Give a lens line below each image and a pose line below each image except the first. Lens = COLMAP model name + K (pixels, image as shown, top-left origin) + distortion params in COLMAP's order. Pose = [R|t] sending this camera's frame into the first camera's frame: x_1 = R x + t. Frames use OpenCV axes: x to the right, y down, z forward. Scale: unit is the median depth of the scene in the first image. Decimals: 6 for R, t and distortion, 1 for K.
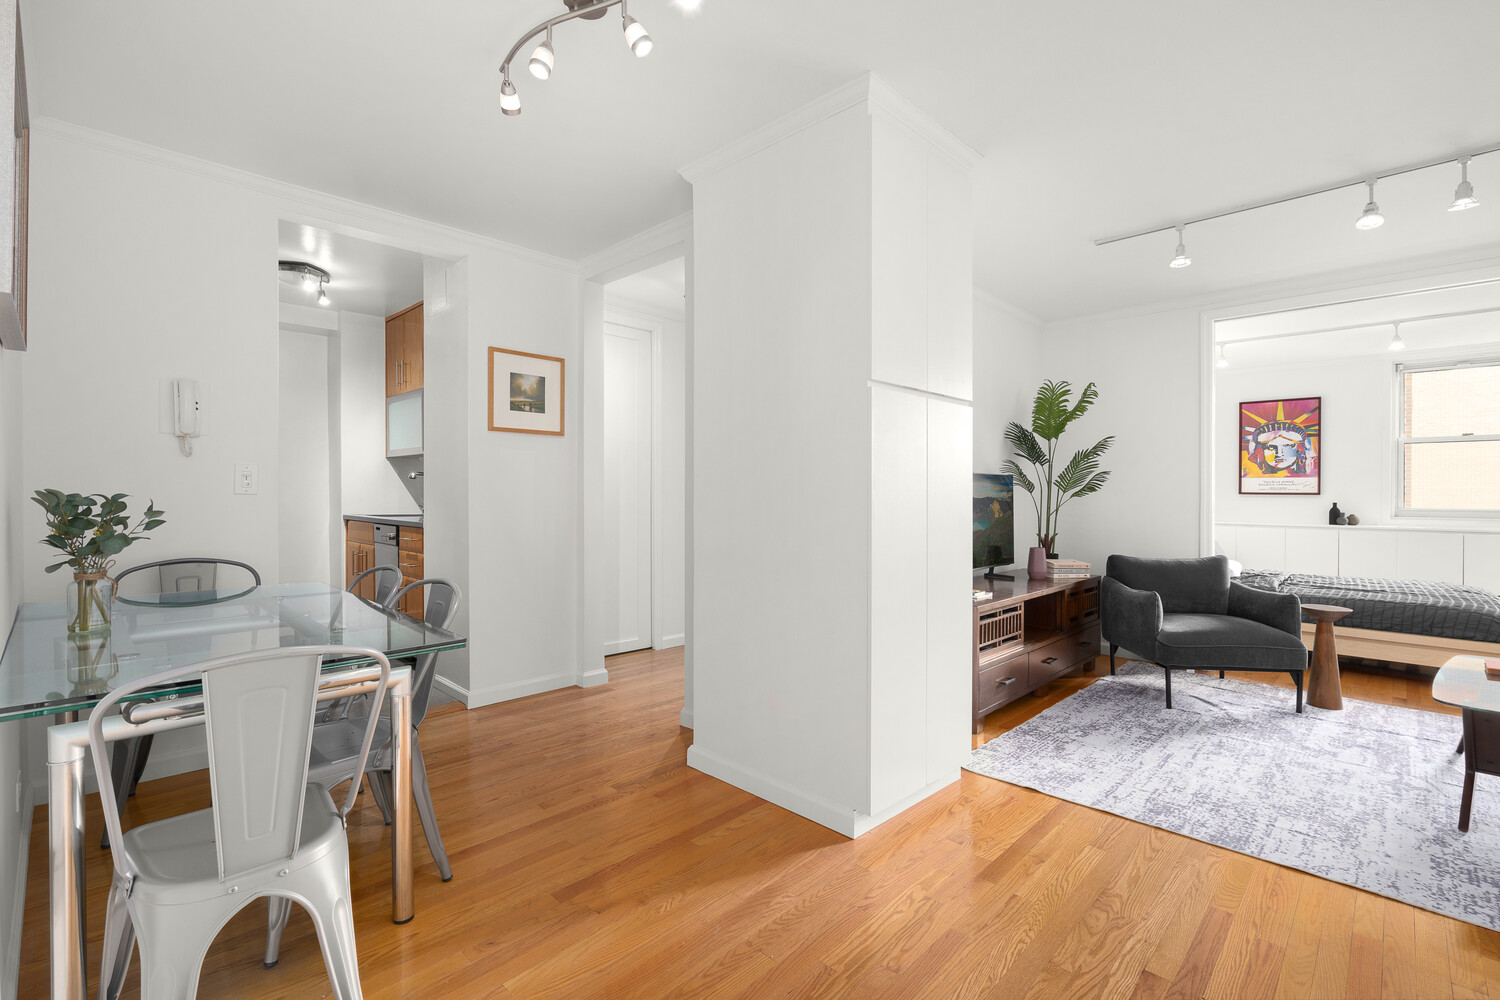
lens RADIAL K [[664.3, 0, 752.2], [0, 664.3, 488.9], [0, 0, 1]] dist [-0.001202, -0.000449]
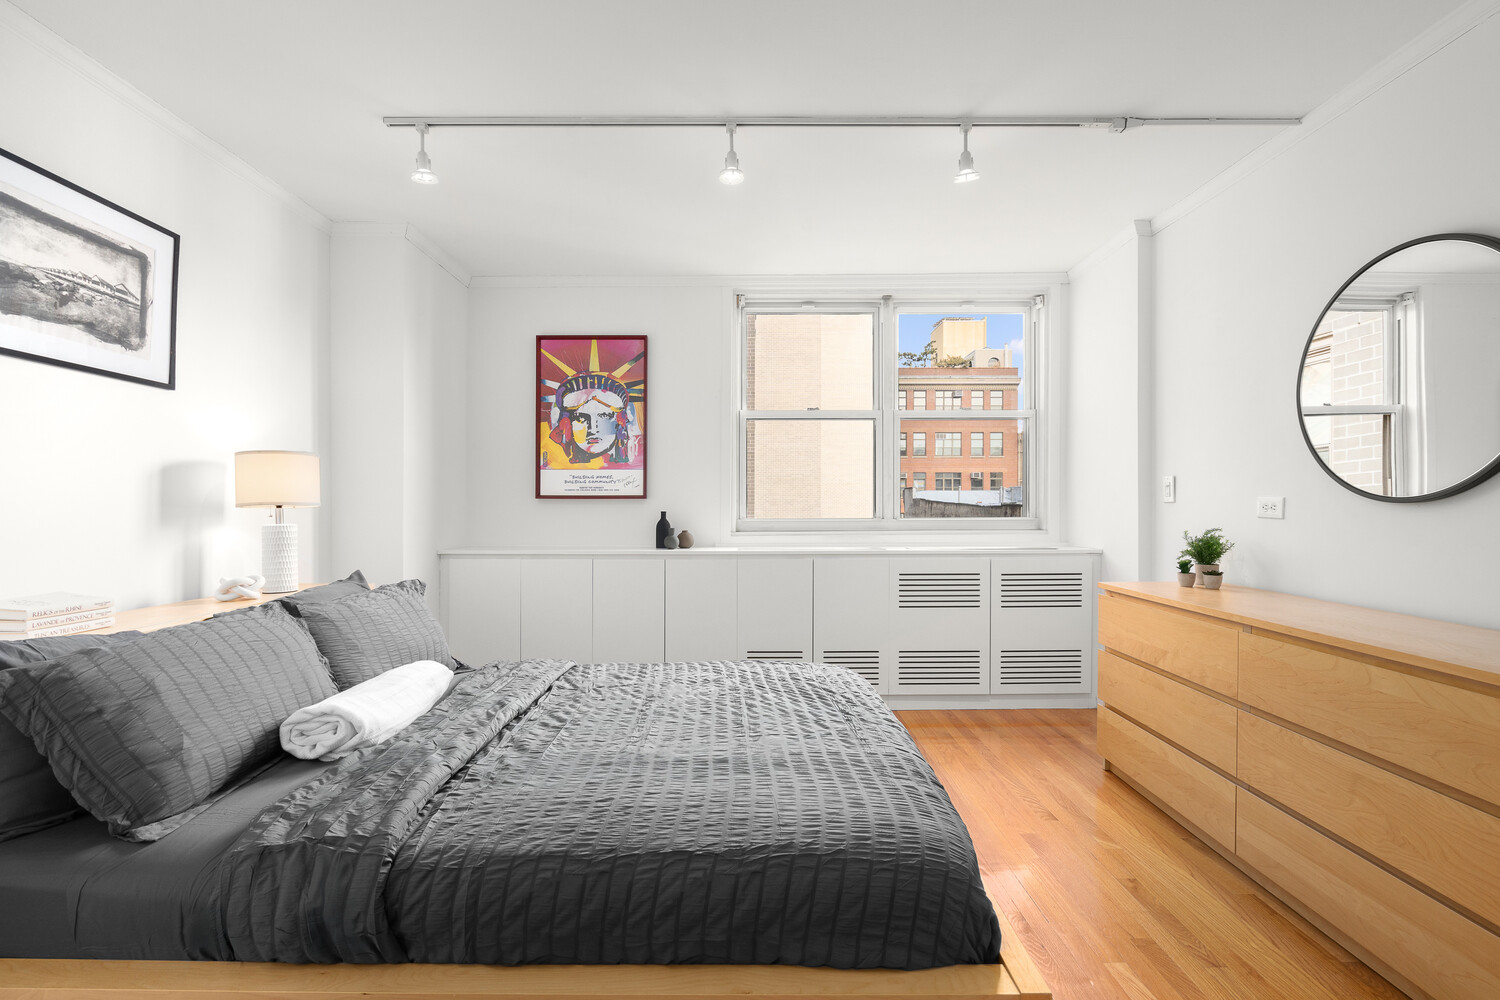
lens RADIAL K [[677.6, 0, 743.5], [0, 677.6, 497.0], [0, 0, 1]] dist [-0.000084, -0.000190]
pose [[0.724391, 0.002404, 0.689385, 0.733901], [0.002489, 0.999978, -0.006102, 0.016672], [-0.689385, 0.006136, 0.724370, 0.731274]]
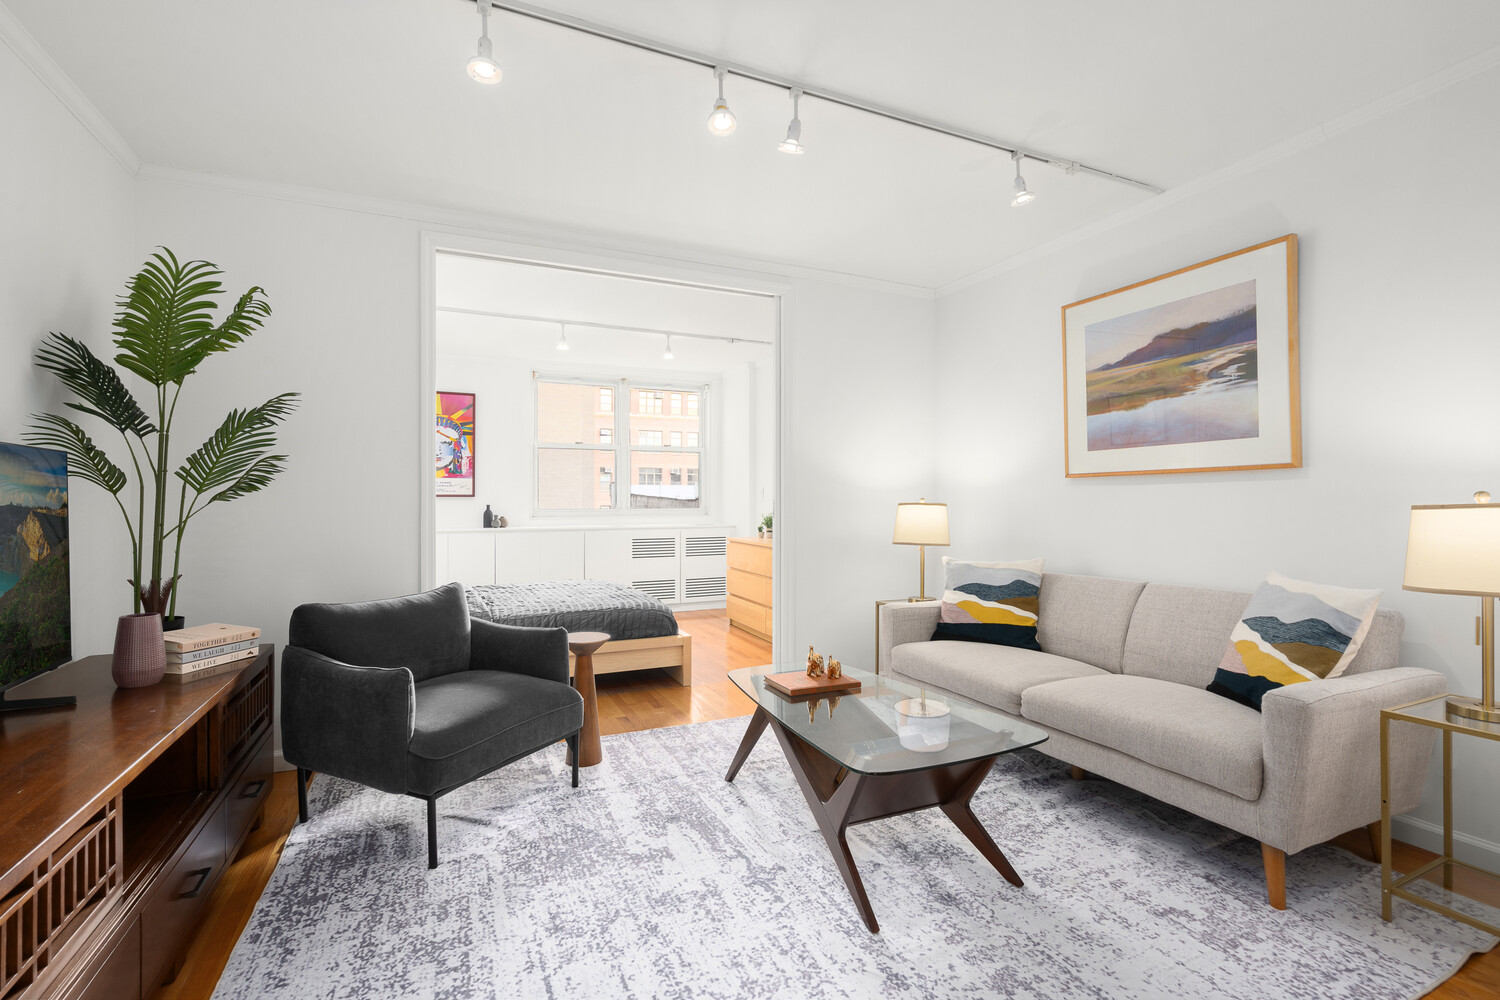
lens RADIAL K [[677.6, 0, 743.5], [0, 677.6, 497.0], [0, 0, 1]] dist [-0.000084, -0.000190]
pose [[0.370071, -0.003758, 0.928996, 0.143833], [-0.001843, 0.999987, 0.004779, 0.005535], [-0.929002, -0.003480, 0.370059, 0.418506]]
